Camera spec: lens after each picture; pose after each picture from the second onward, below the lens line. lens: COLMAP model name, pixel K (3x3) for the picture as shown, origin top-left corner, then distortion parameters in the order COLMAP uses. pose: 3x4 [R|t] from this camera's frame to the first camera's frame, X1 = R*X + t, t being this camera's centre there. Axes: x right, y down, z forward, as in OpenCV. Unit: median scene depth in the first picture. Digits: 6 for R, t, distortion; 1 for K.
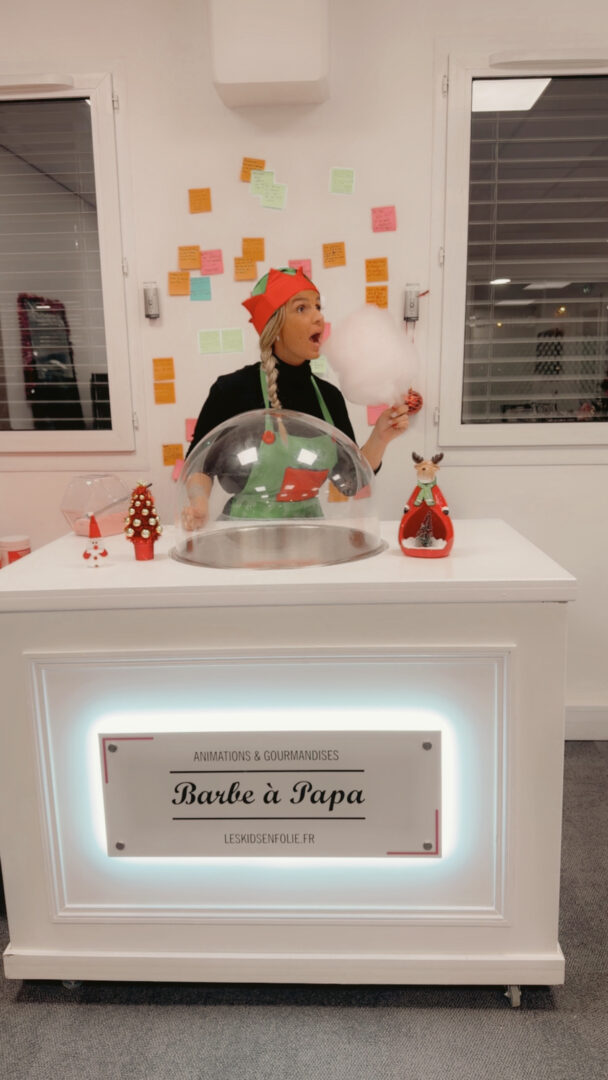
lens RADIAL K [[850.2, 0, 303.6], [0, 850.2, 540.1], [0, 0, 1]] dist [-0.036735, -0.002980]
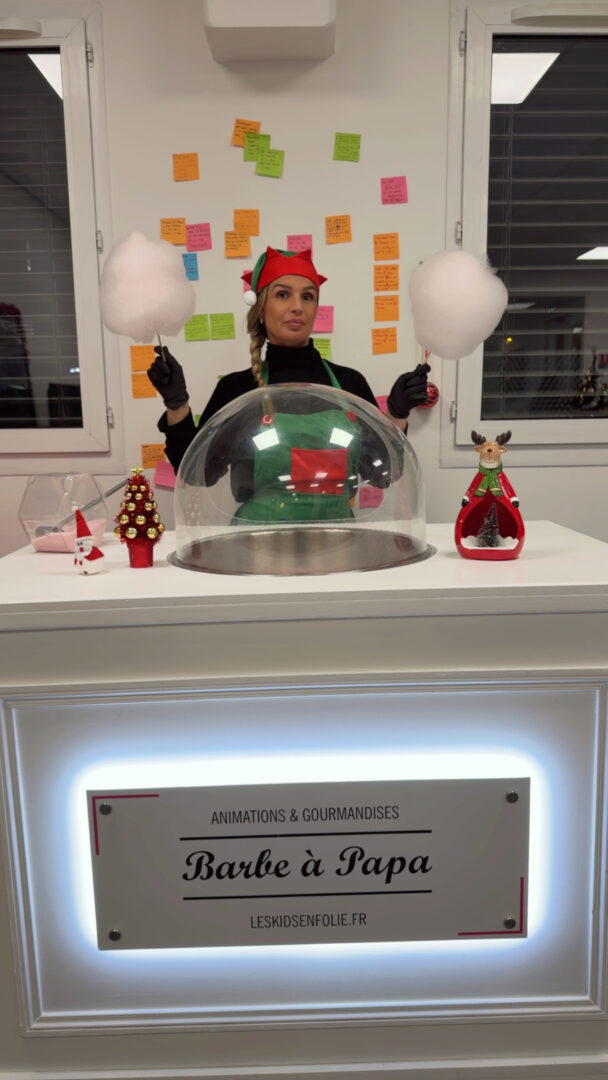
lens RADIAL K [[850.2, 0, 304.1], [0, 850.2, 537.8], [0, 0, 1]] dist [-0.036735, -0.002980]
pose [[0.998369, -0.007620, 0.056581, -0.078612], [0.009650, 0.999316, -0.035686, 0.025642], [-0.056271, 0.036174, 0.997760, 0.195010]]
